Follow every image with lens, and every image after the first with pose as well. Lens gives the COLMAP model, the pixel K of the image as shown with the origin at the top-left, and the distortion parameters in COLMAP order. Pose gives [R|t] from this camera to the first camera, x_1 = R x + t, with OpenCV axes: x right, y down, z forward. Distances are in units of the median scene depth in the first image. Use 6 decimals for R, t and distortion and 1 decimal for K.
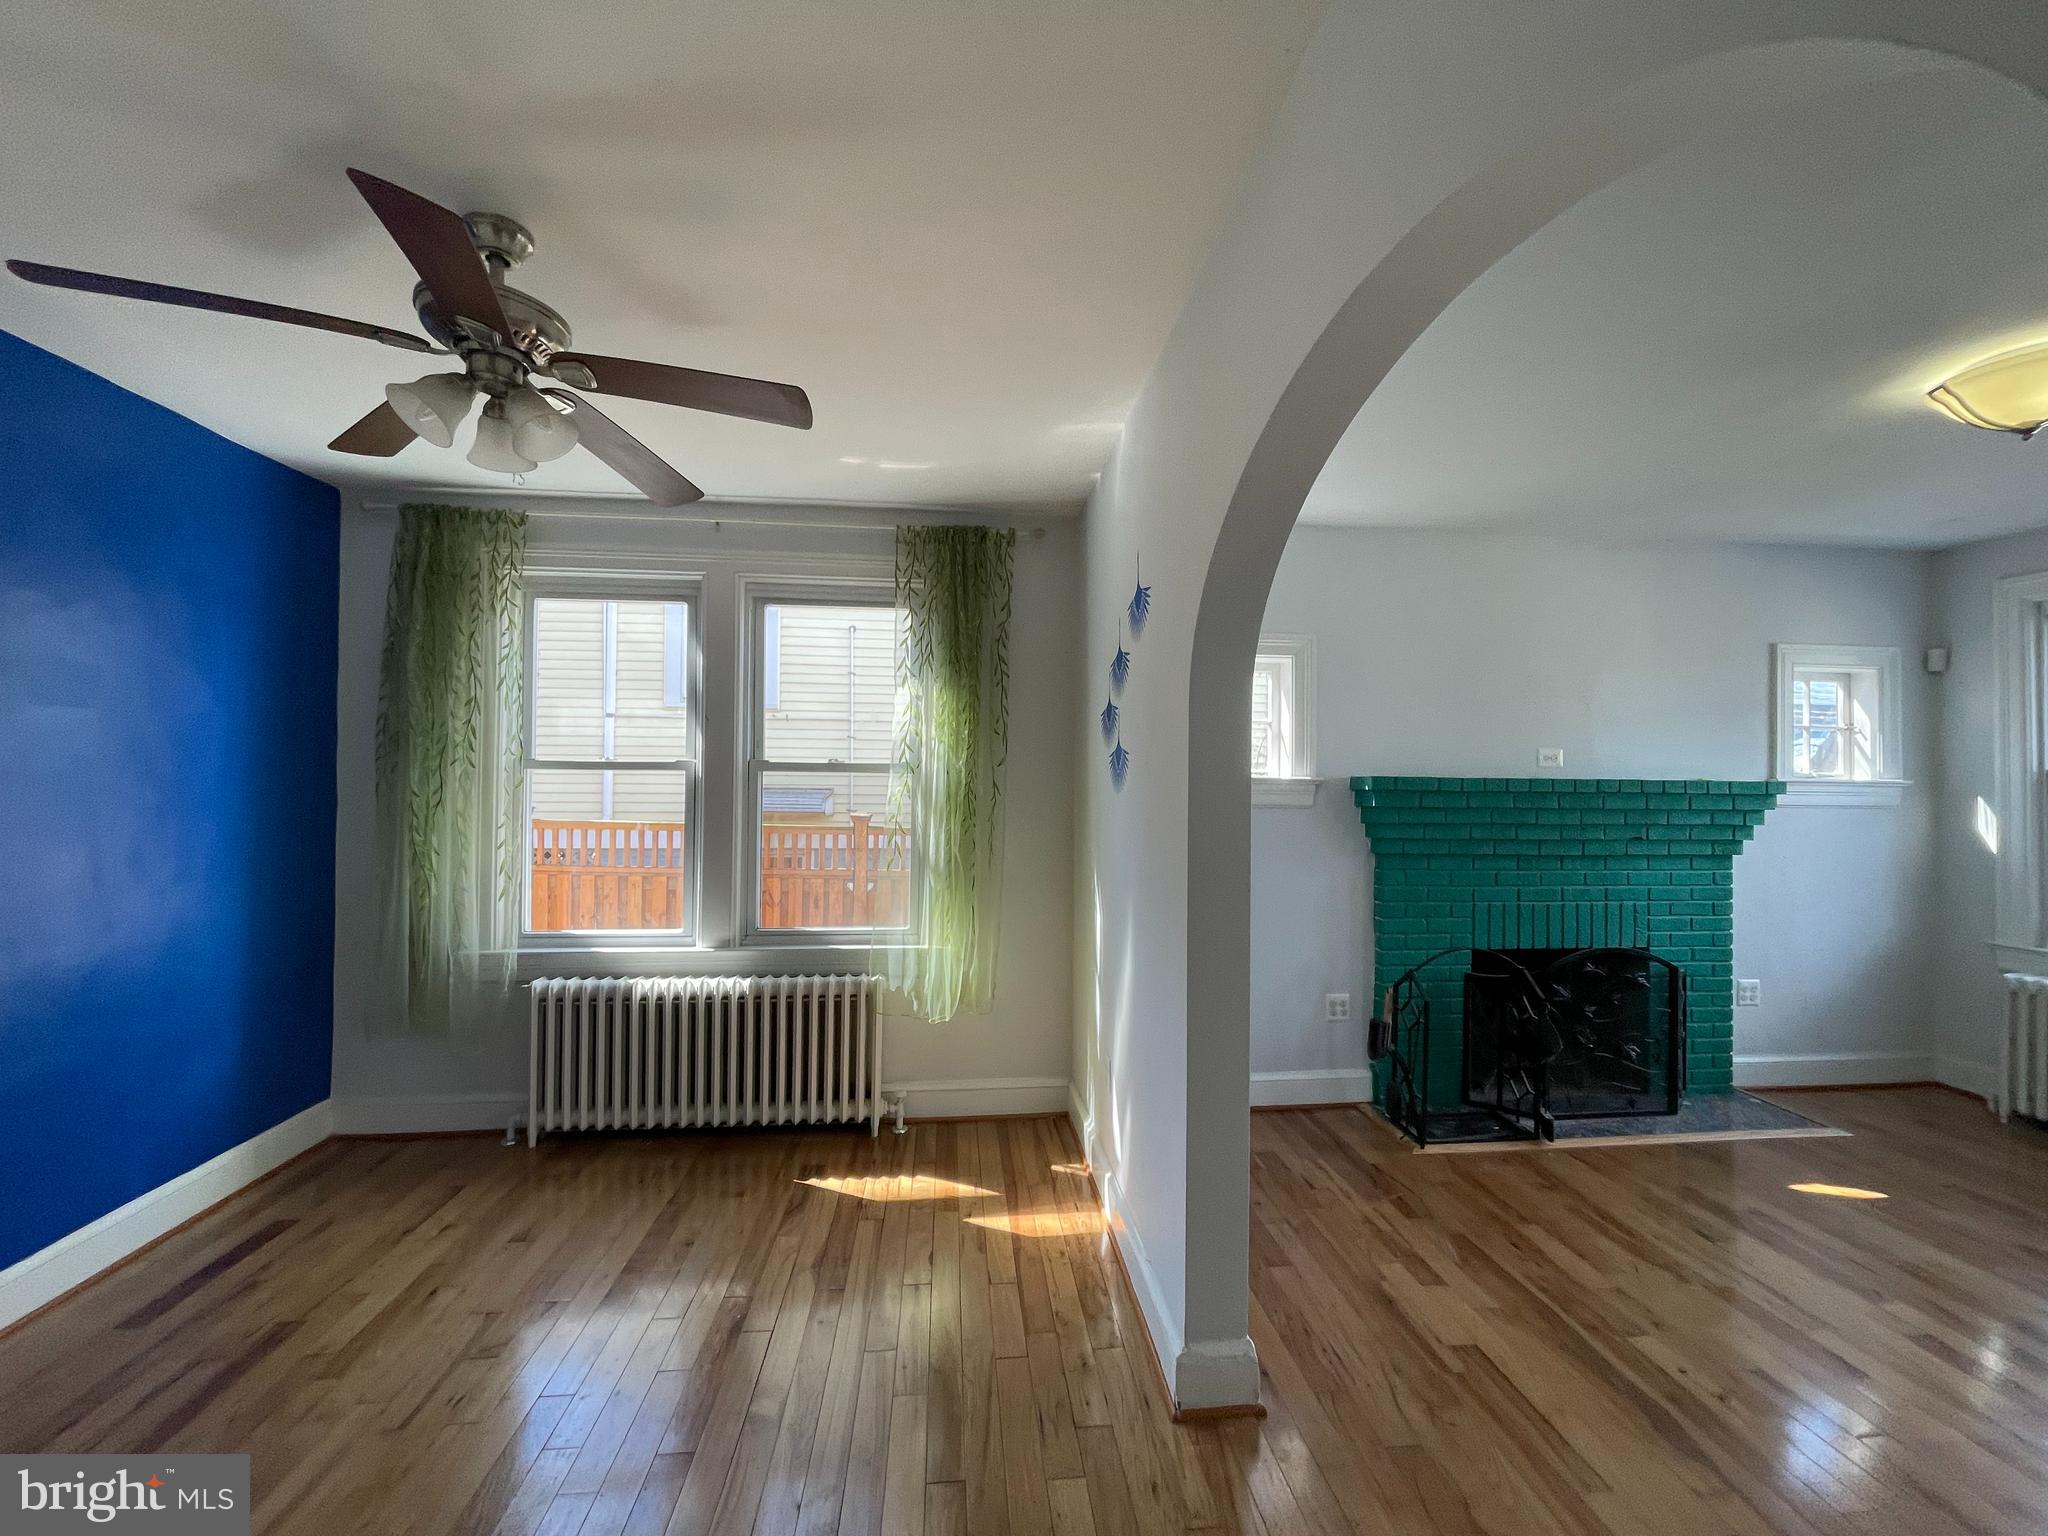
lens RADIAL K [[828.4, 0, 1030.6], [0, 828.4, 776.1], [0, 0, 1]] dist [-0.004606, 0.001288]
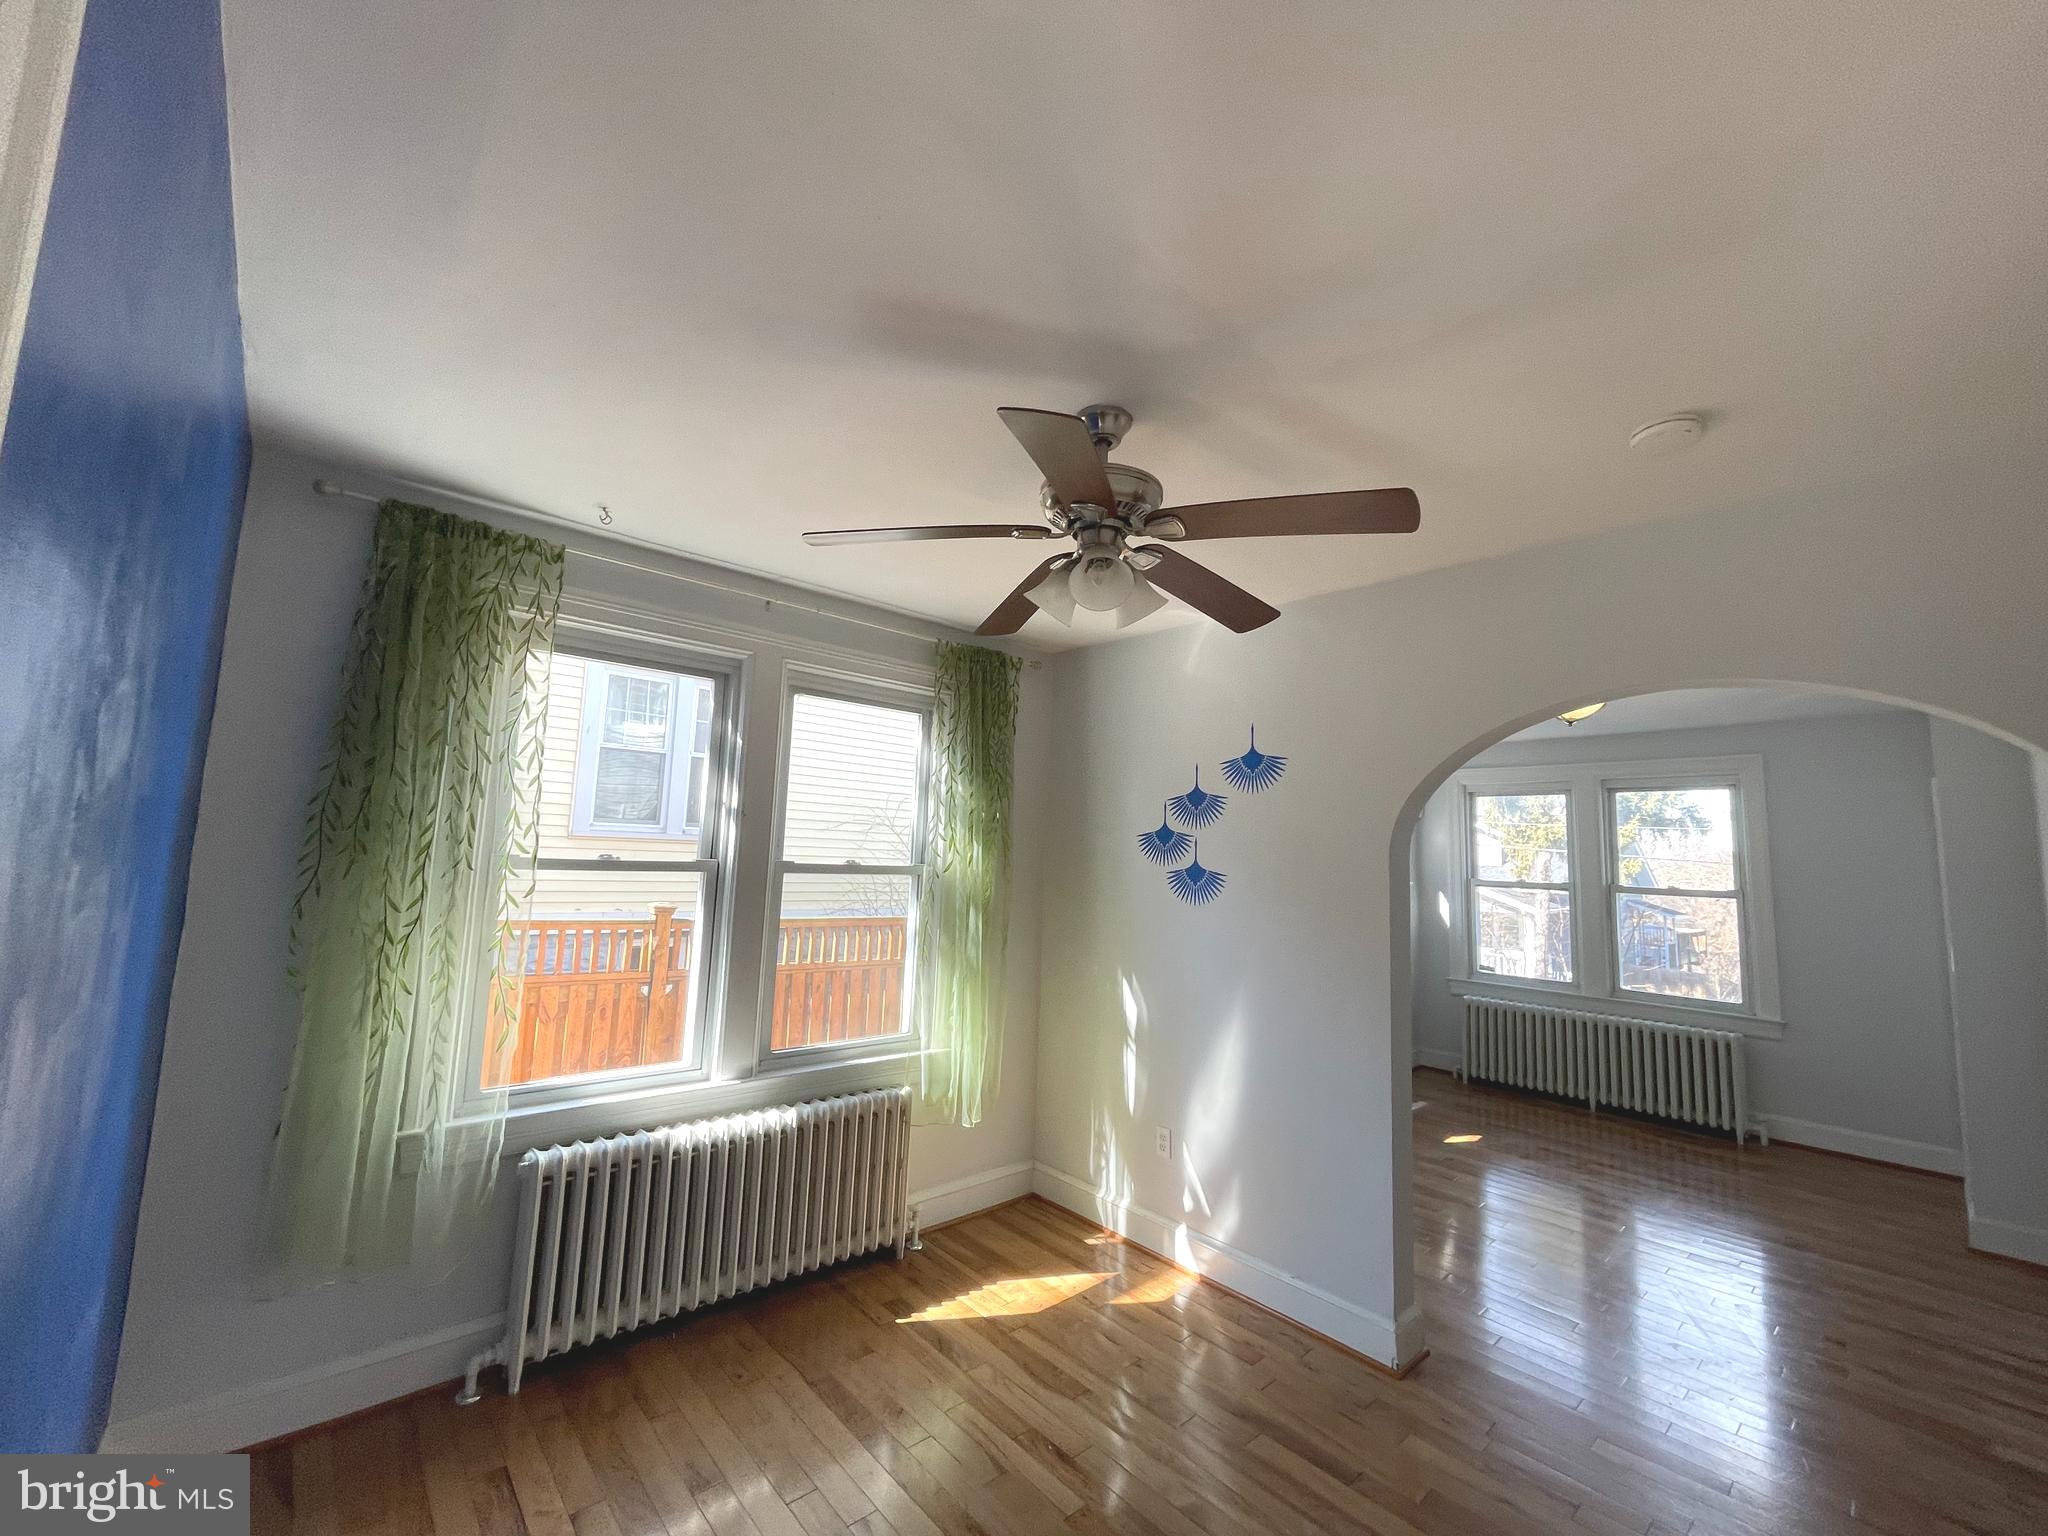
lens RADIAL K [[828.4, 0, 1021.9], [0, 828.4, 762.3], [0, 0, 1]] dist [-0.004606, 0.001288]
pose [[0.810388, 0.088581, 0.579159, -0.709490], [-0.034475, 0.994002, -0.103790, -0.045232], [-0.584879, 0.064143, 0.808581, 0.107754]]
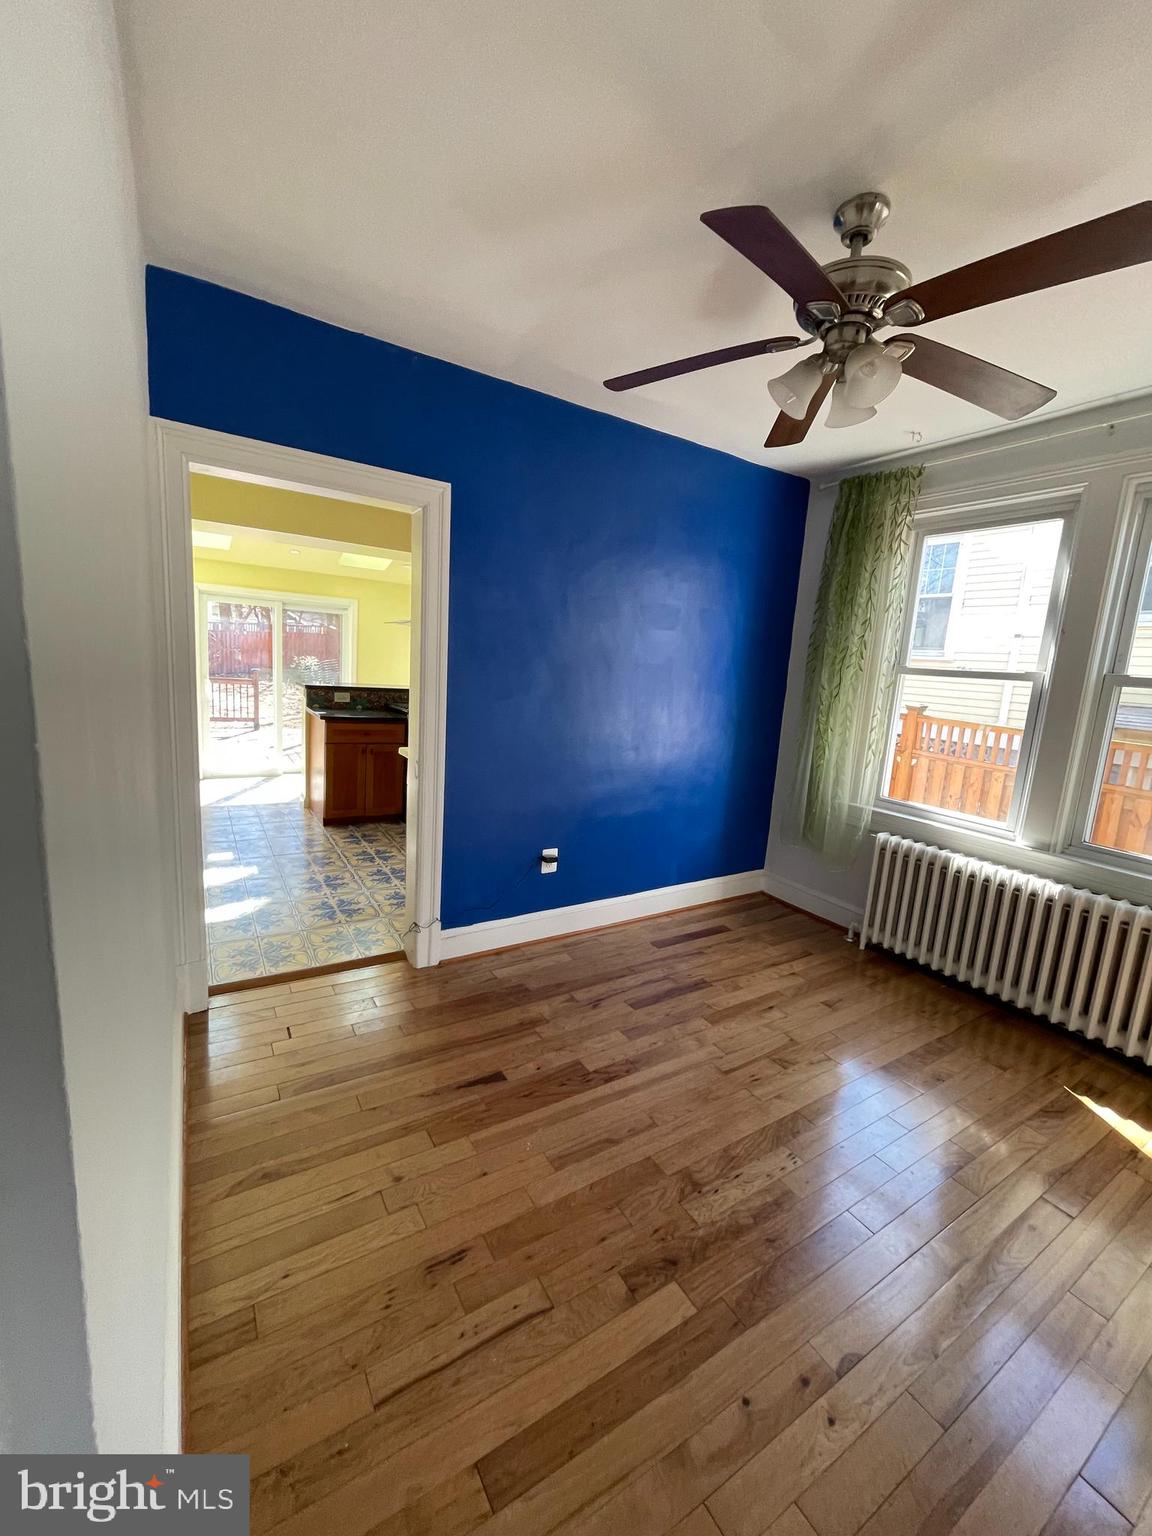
lens RADIAL K [[621.3, 0, 580.3], [0, 621.3, 763.9], [0, 0, 1]] dist [-0.004606, 0.001288]
pose [[0.447198, 0.165980, -0.878900, 0.049560], [-0.055635, 0.985890, 0.157878, 0.004797], [0.892703, -0.021705, 0.450122, 0.115943]]
